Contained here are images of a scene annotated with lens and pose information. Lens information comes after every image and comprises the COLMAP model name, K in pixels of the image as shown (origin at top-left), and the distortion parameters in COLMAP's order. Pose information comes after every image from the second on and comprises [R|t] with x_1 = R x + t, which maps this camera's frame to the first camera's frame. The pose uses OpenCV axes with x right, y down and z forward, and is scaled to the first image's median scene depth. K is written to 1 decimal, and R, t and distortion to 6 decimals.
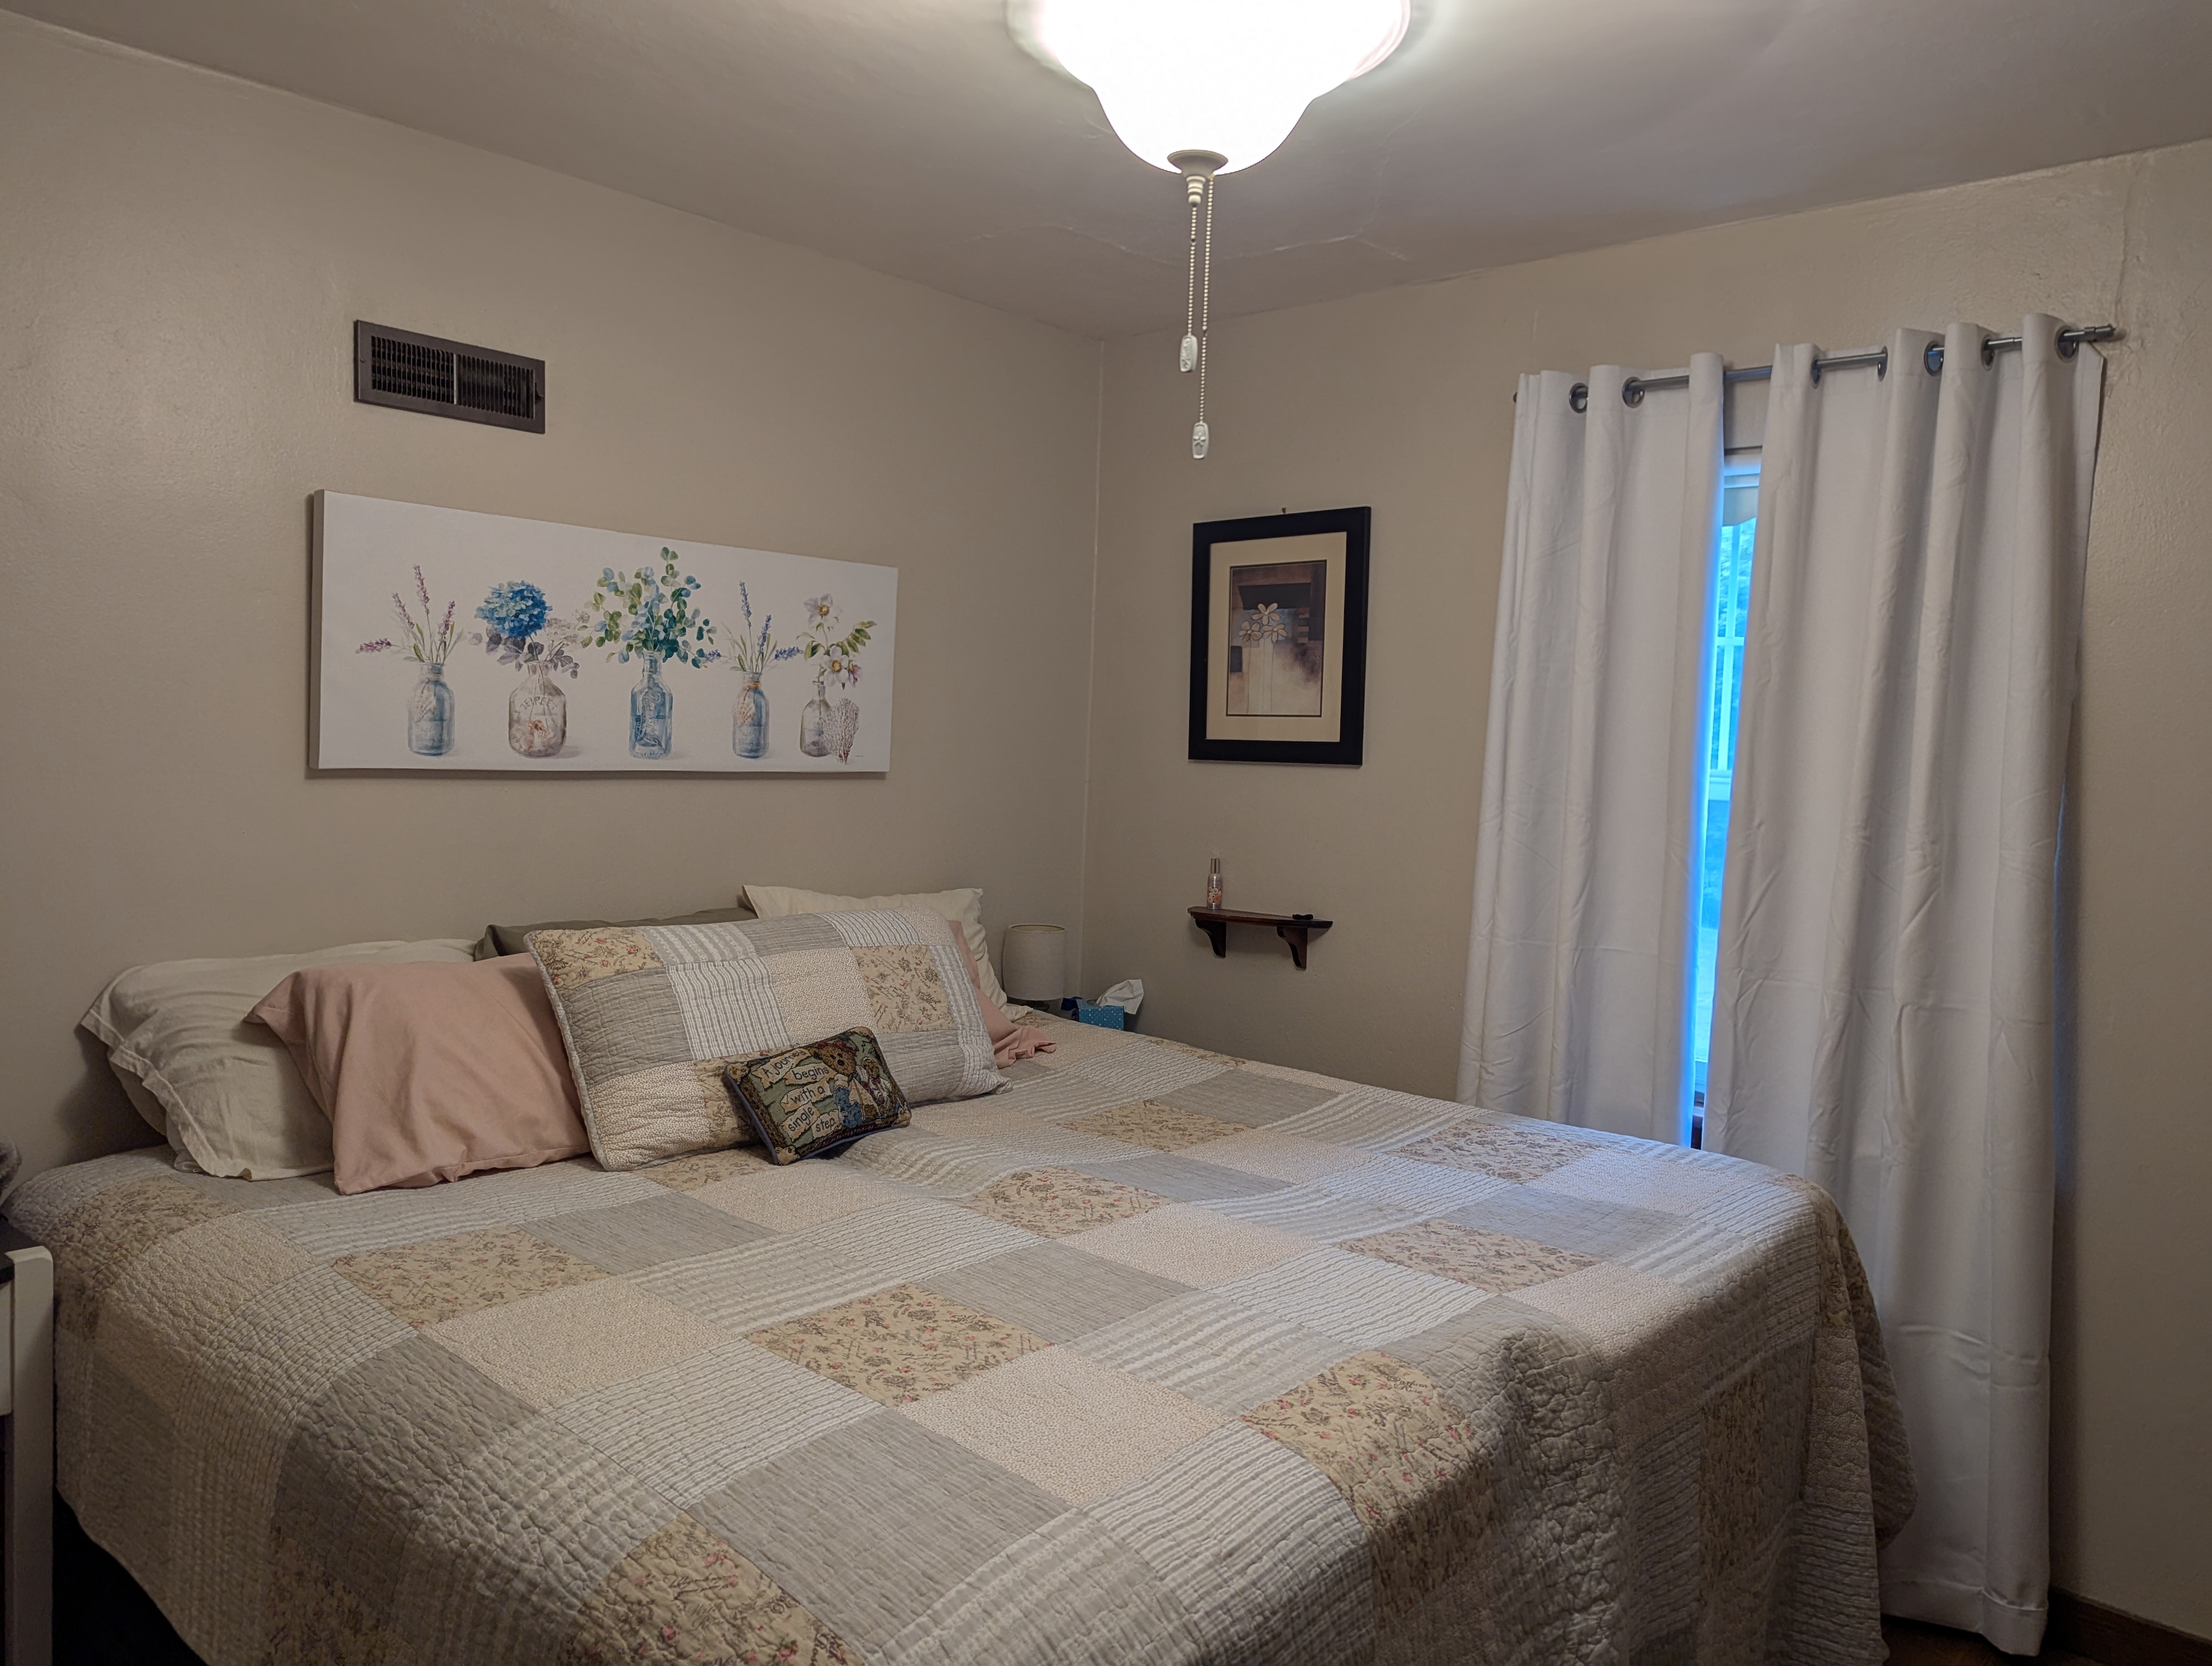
lens RADIAL K [[1575.4, 0, 1110.7], [0, 1575.4, 824.5], [0, 0, 1]] dist [0.063566, -0.047903]
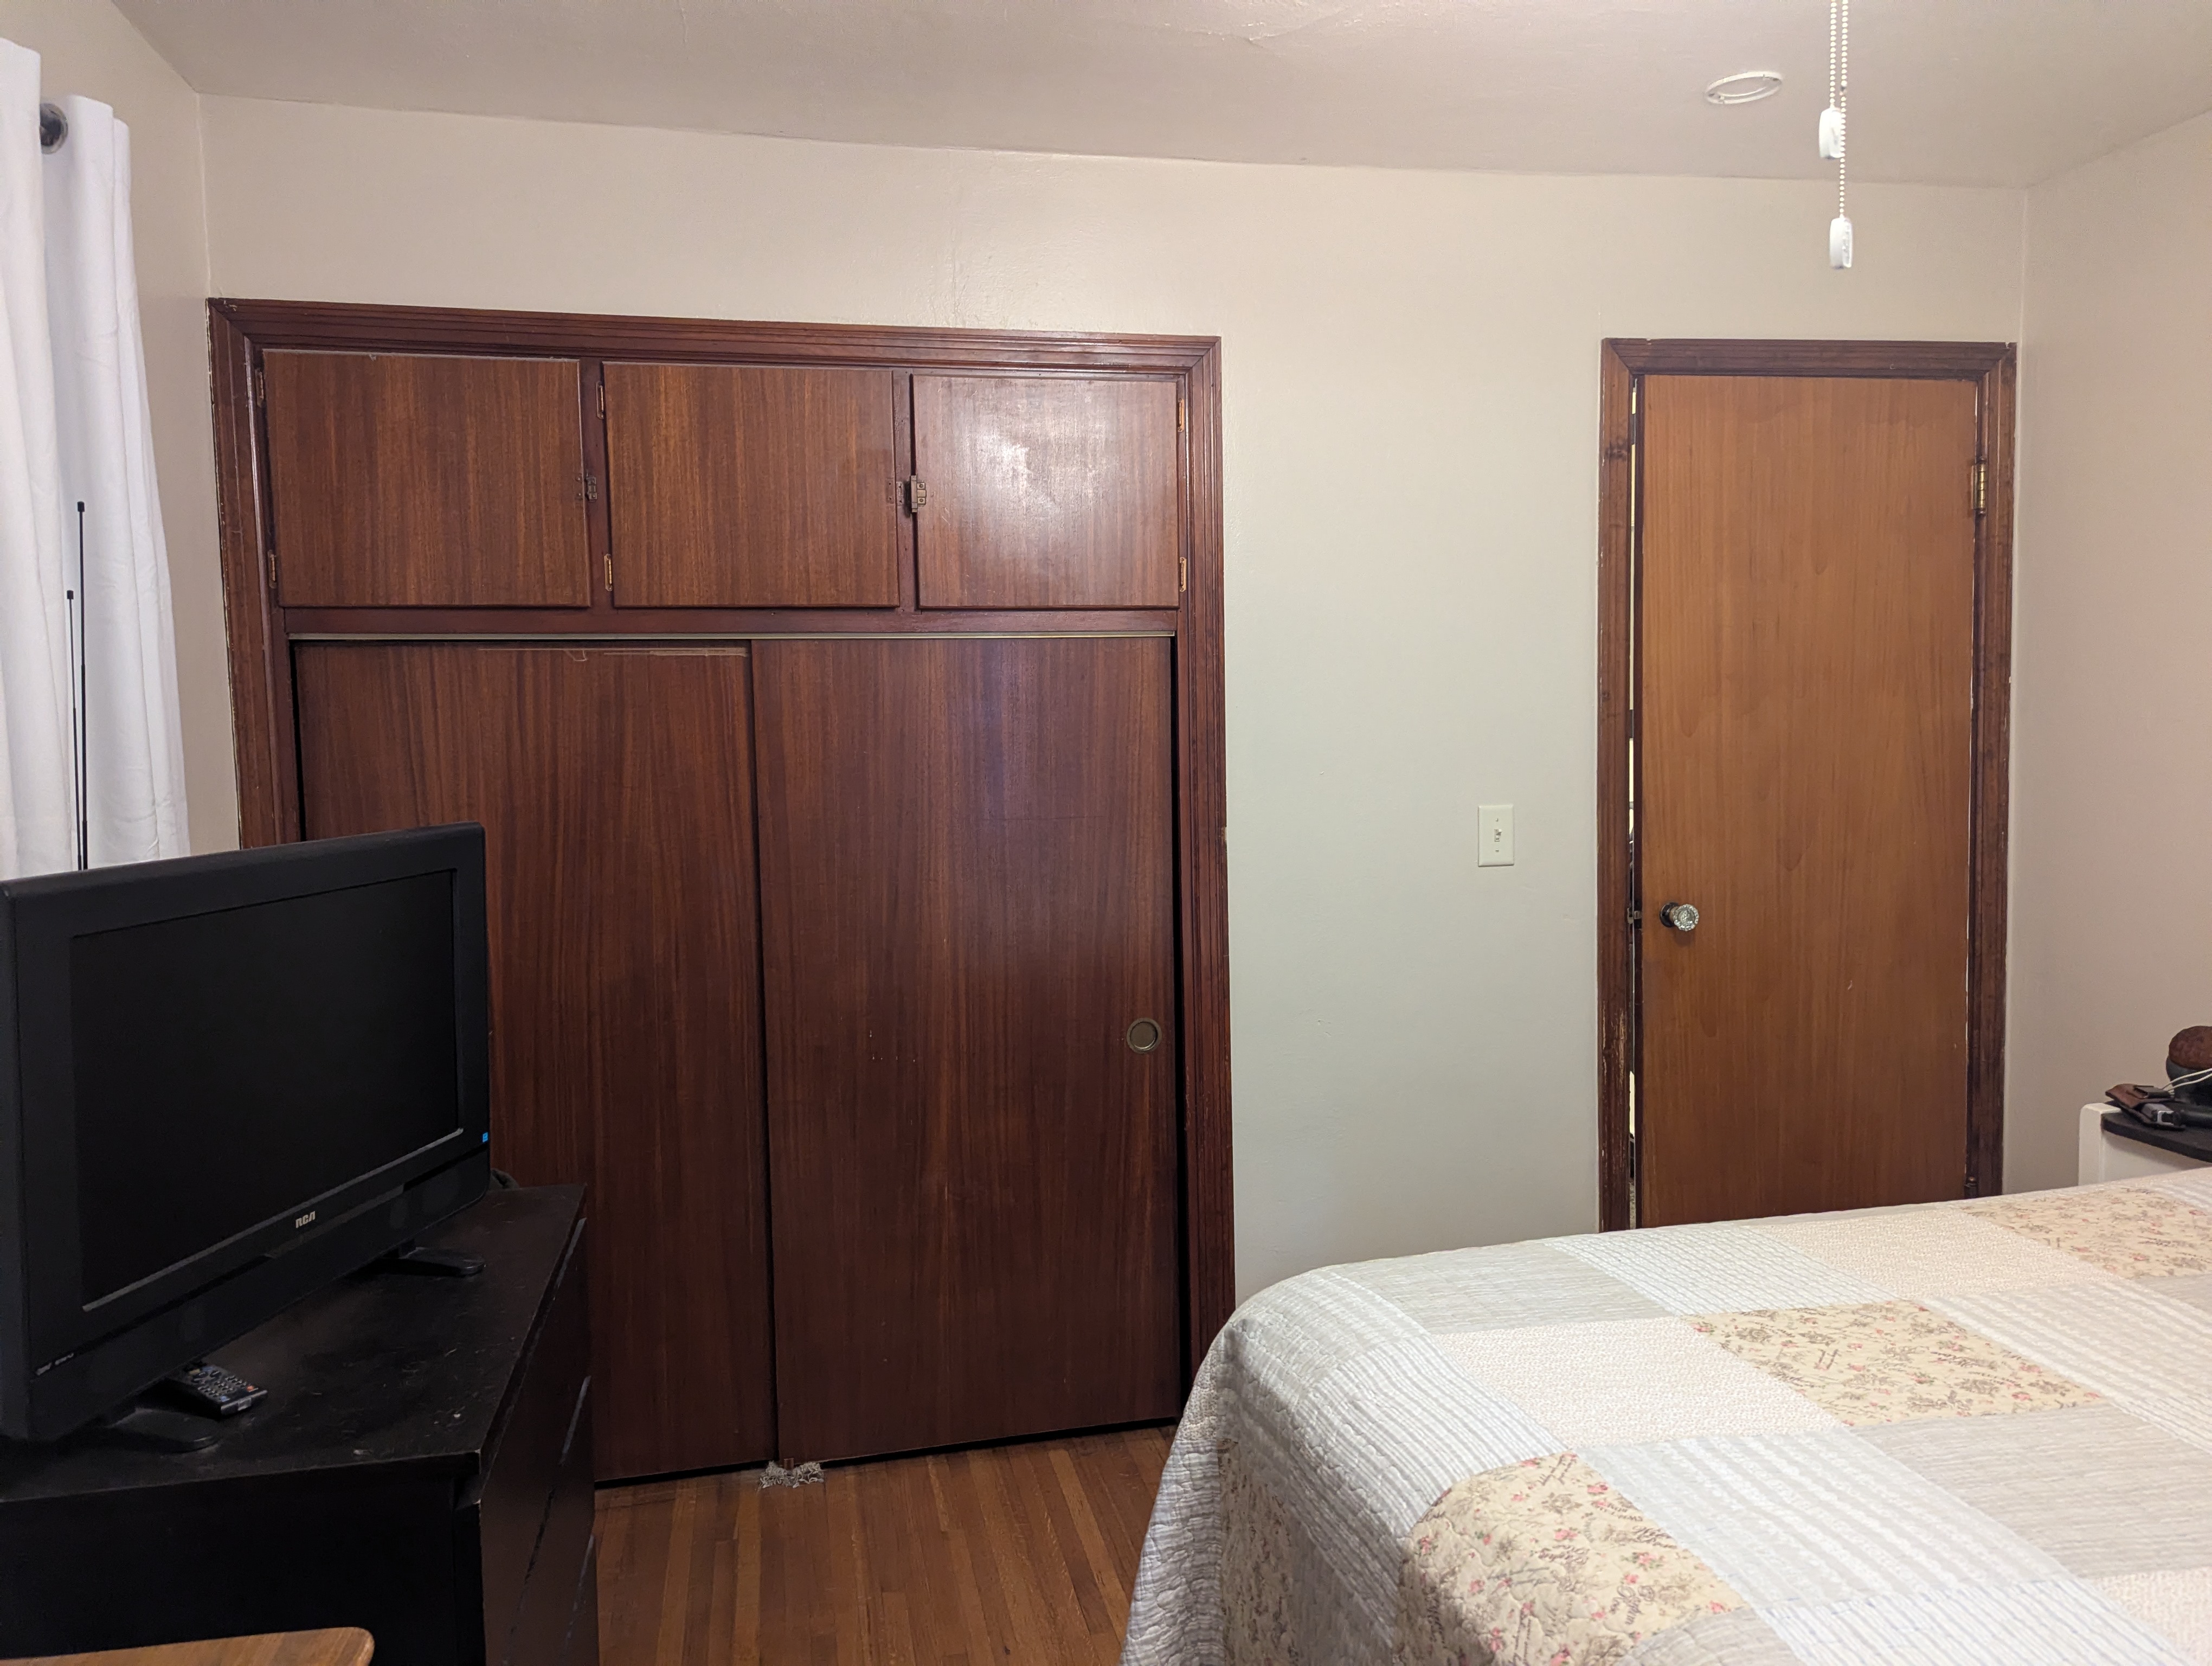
lens RADIAL K [[1575.4, 0, 1114.5], [0, 1575.4, 827.8], [0, 0, 1]] dist [0.063566, -0.047903]
pose [[-0.578155, 0.041261, -0.814883, 0.920171], [-0.046296, 0.995453, 0.083250, -0.022371], [0.814612, 0.085857, -0.573616, 1.276380]]
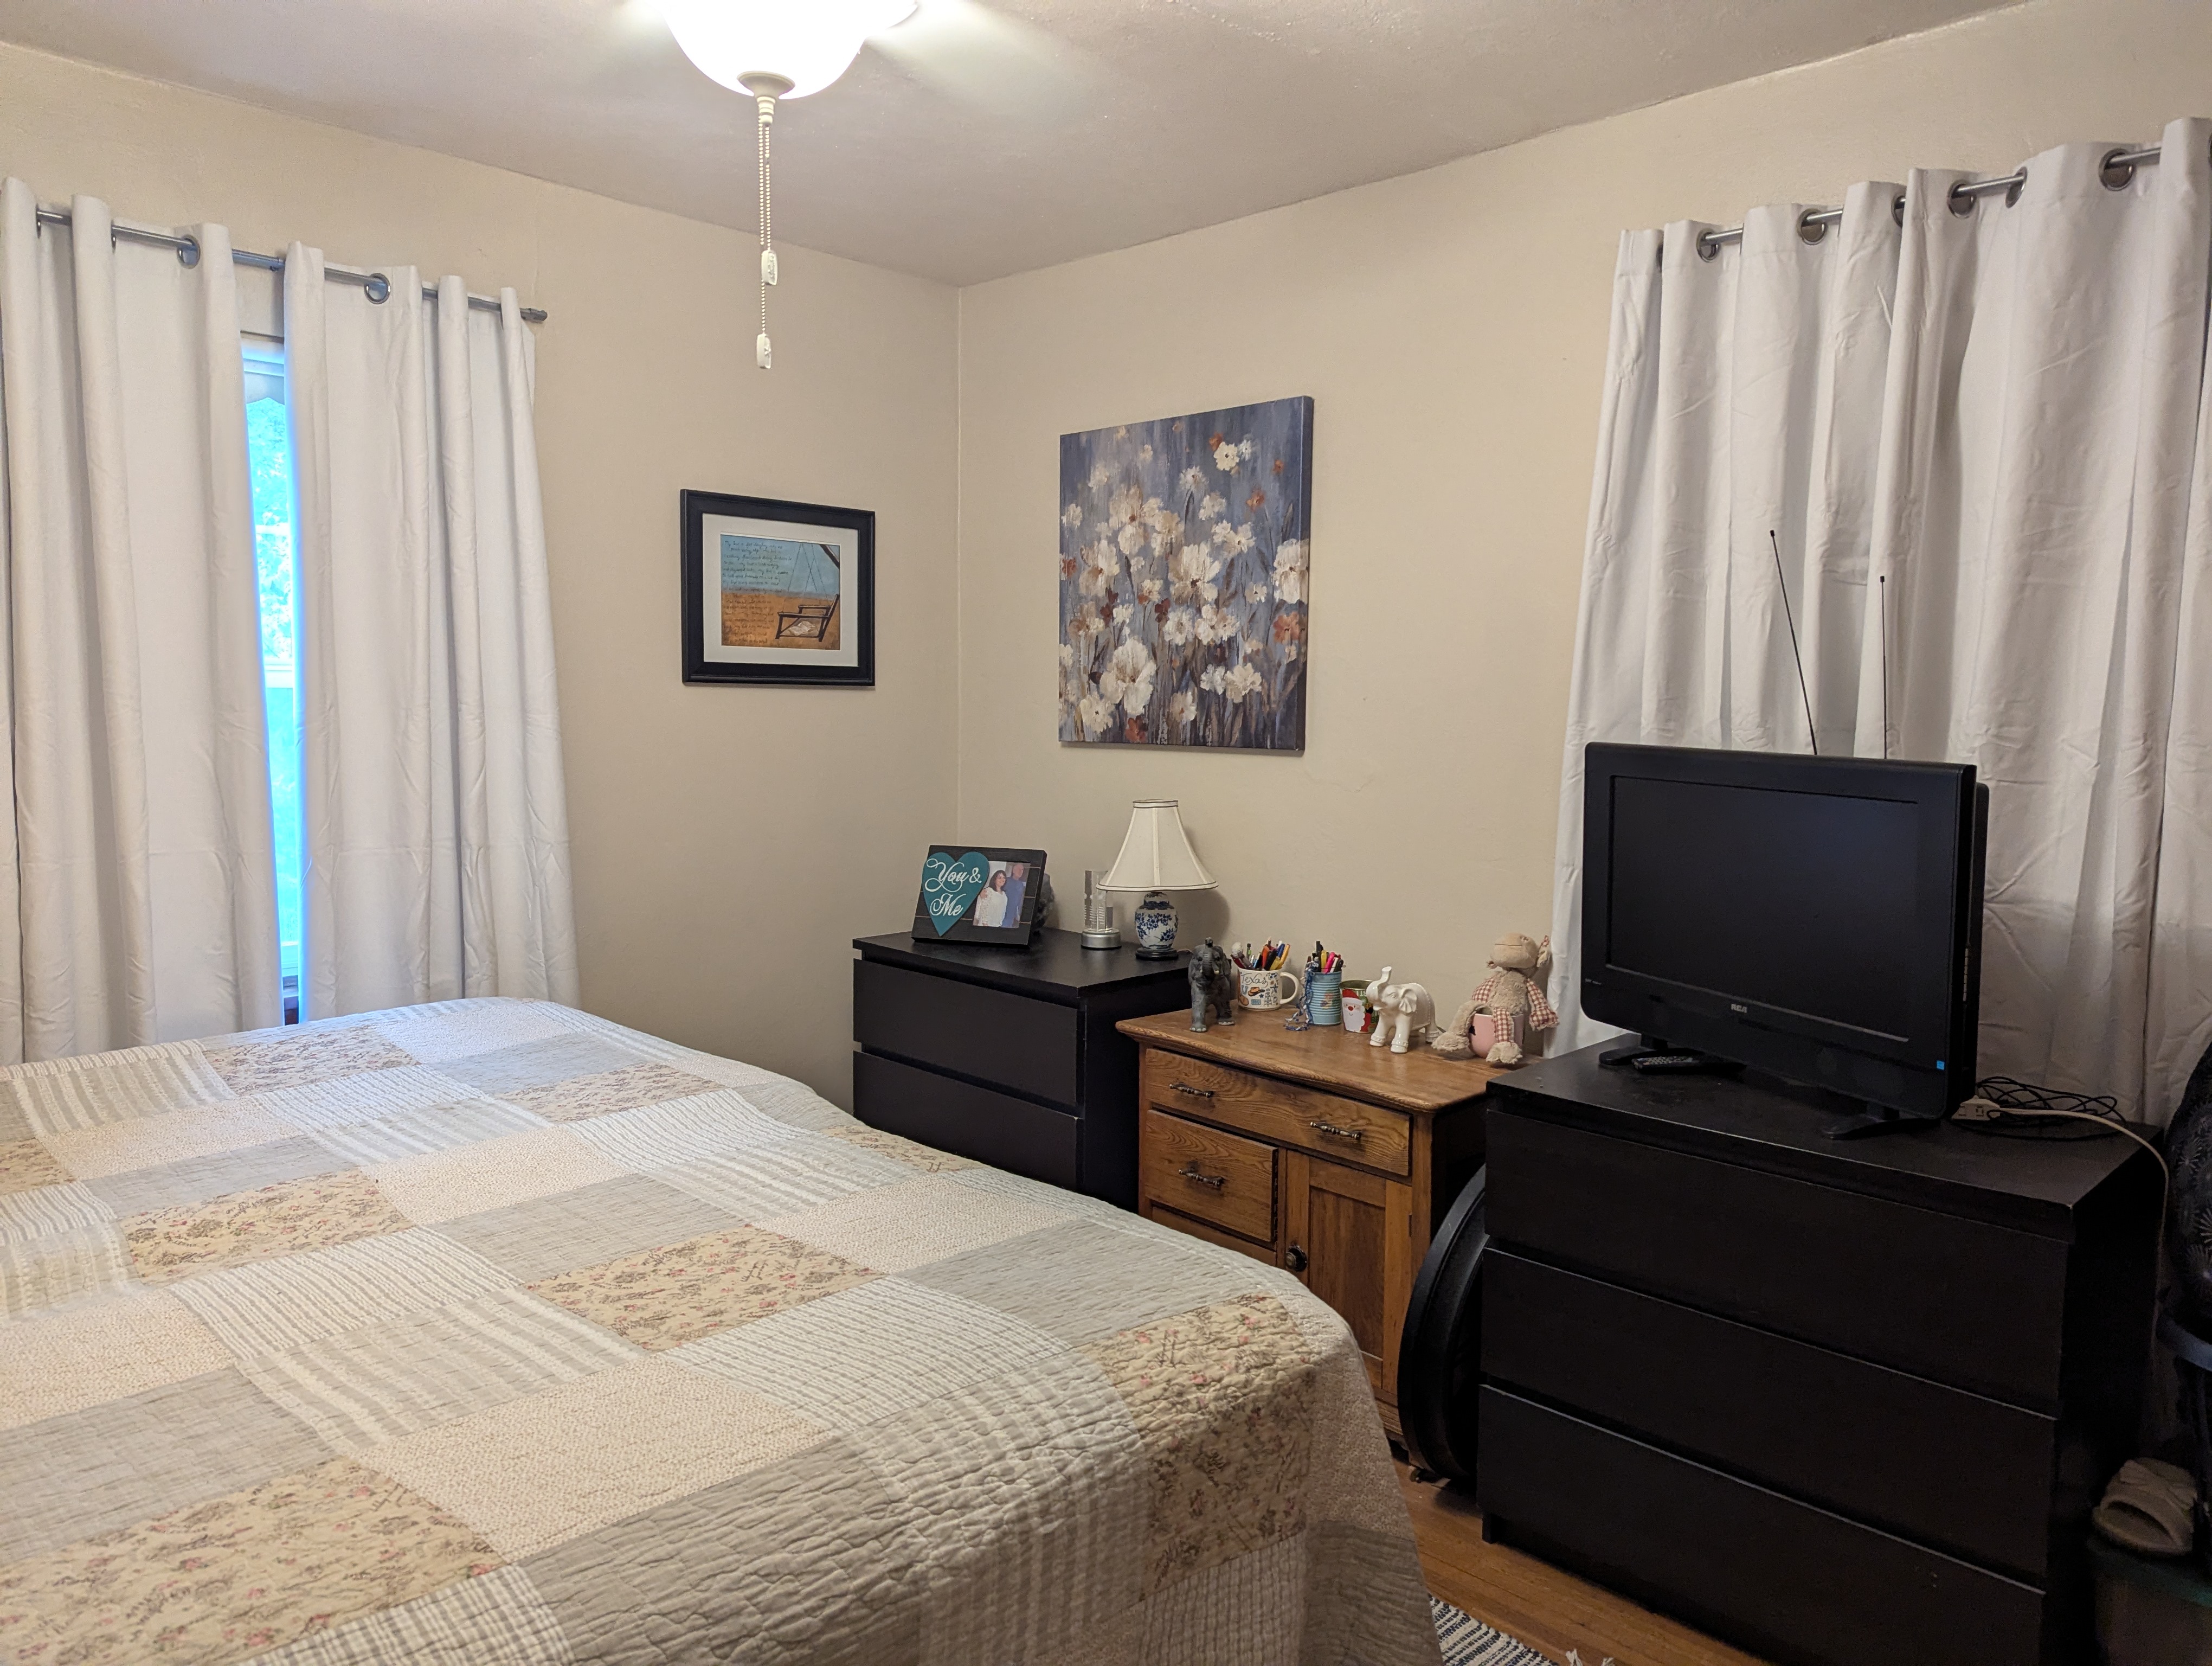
lens RADIAL K [[1575.4, 0, 1098.4], [0, 1575.4, 832.3], [0, 0, 1]] dist [0.063566, -0.047903]
pose [[0.047598, -0.128742, 0.990535, -1.132010], [0.047434, 0.990832, 0.126501, -0.047254], [-0.997740, 0.040964, 0.053269, 0.798707]]
